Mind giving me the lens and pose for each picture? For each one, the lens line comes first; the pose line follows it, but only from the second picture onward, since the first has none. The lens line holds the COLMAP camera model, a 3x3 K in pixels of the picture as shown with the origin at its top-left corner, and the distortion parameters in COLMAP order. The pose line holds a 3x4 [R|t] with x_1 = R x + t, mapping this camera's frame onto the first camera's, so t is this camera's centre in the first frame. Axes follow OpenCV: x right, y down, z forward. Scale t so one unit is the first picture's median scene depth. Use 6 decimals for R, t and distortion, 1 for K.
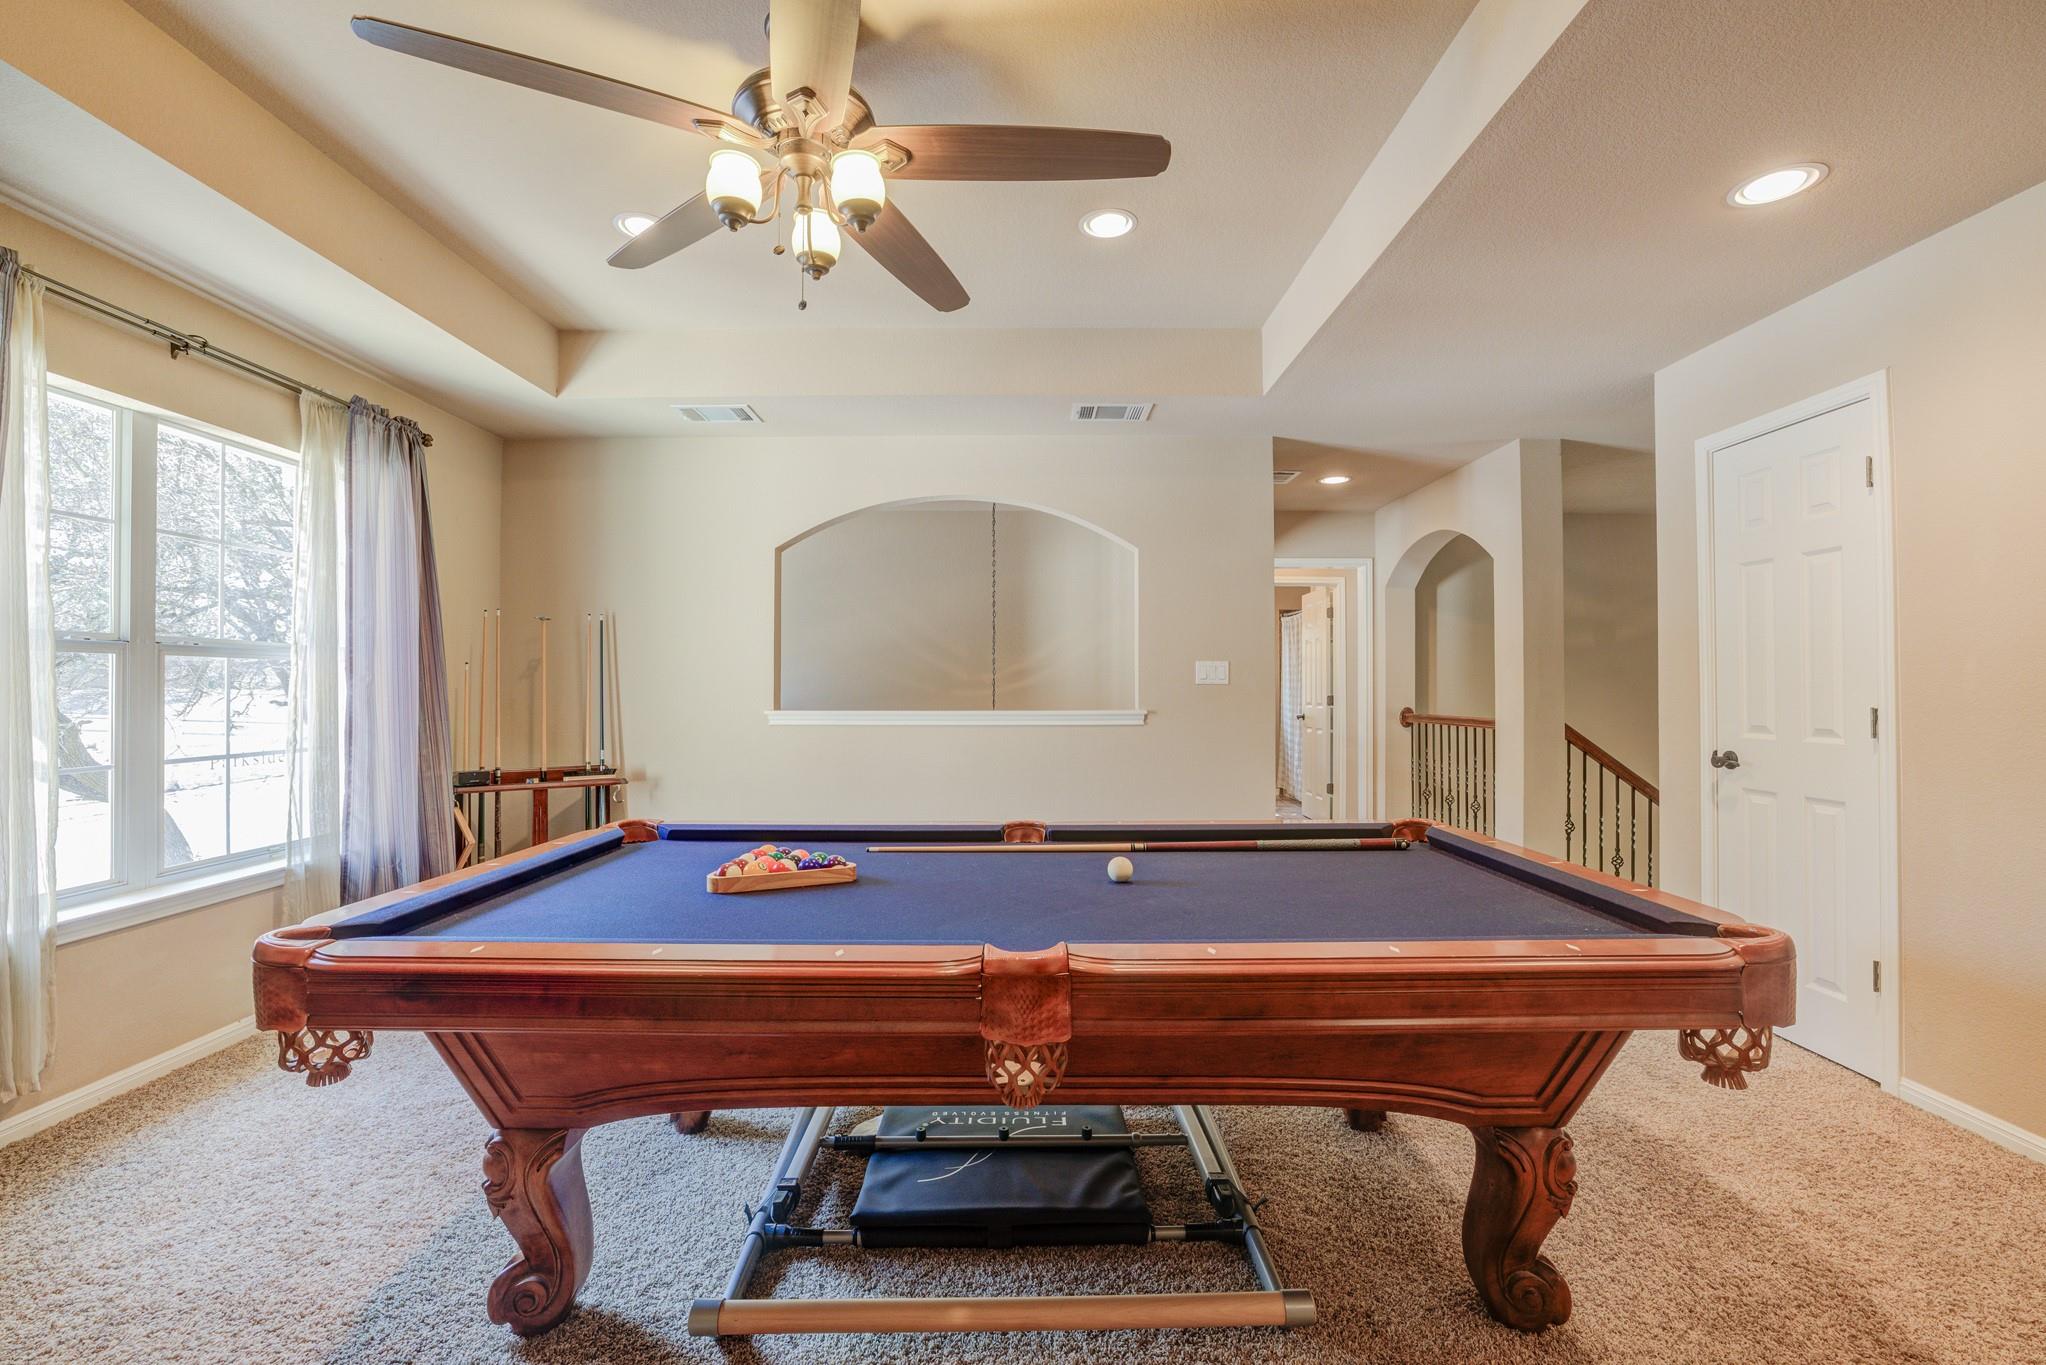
lens RADIAL K [[880.0, 0, 1023.0], [0, 880.0, 682.5], [0, 0, 1]] dist [-0.040181, -0.000015]
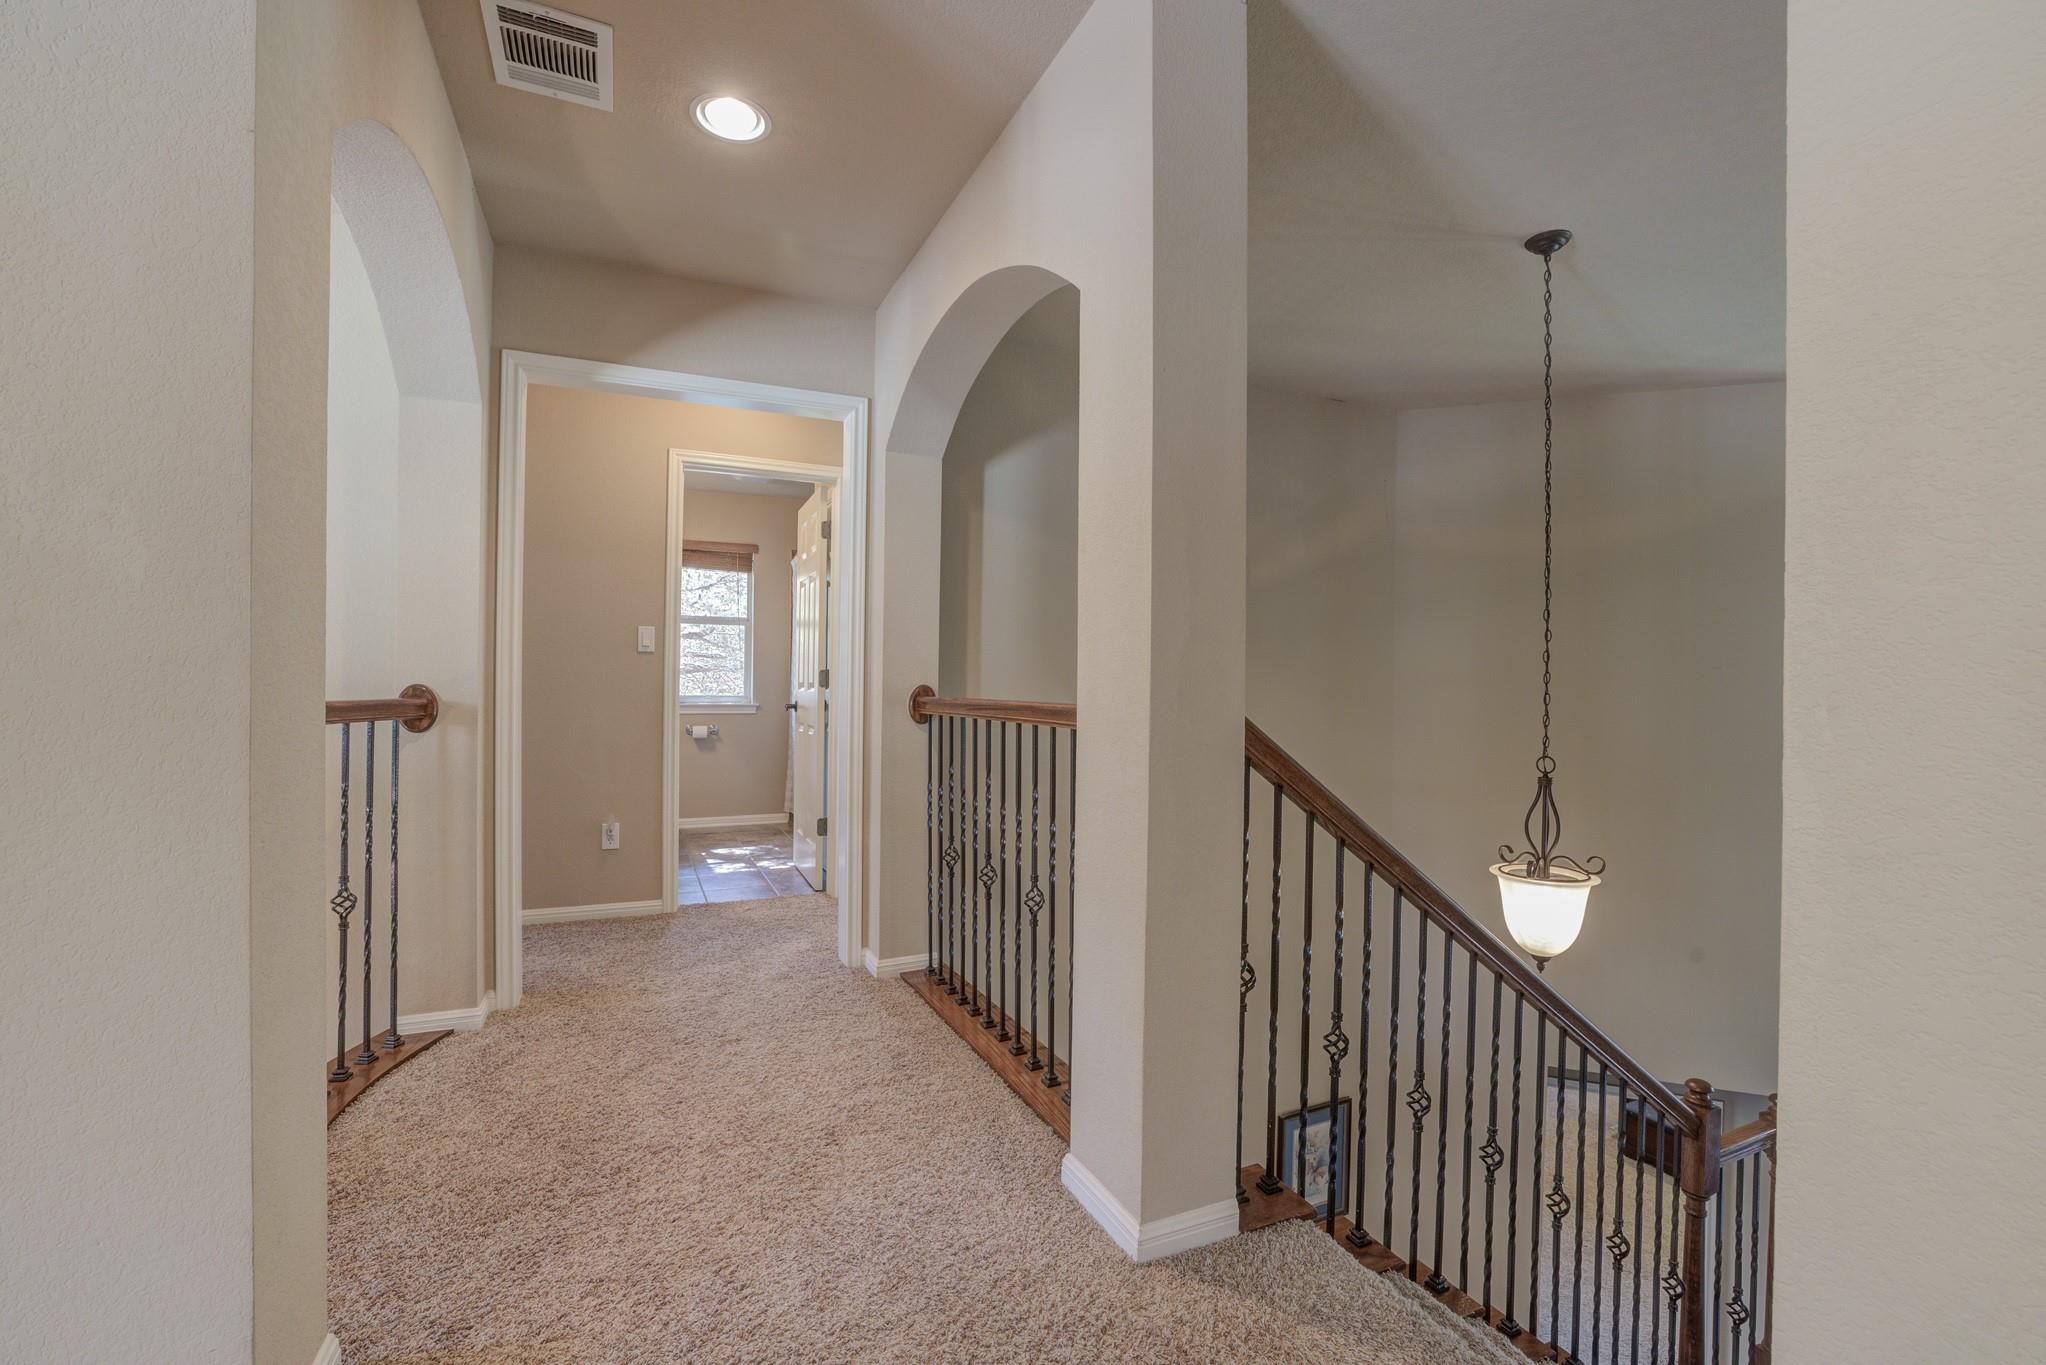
lens RADIAL K [[880.0, 0, 1023.0], [0, 880.0, 682.5], [0, 0, 1]] dist [-0.040181, -0.000015]
pose [[0.904689, 0.014224, 0.425834, 0.329098], [-0.016723, 0.999858, 0.002130, 0.029904], [-0.425744, -0.009049, 0.904799, 0.609320]]
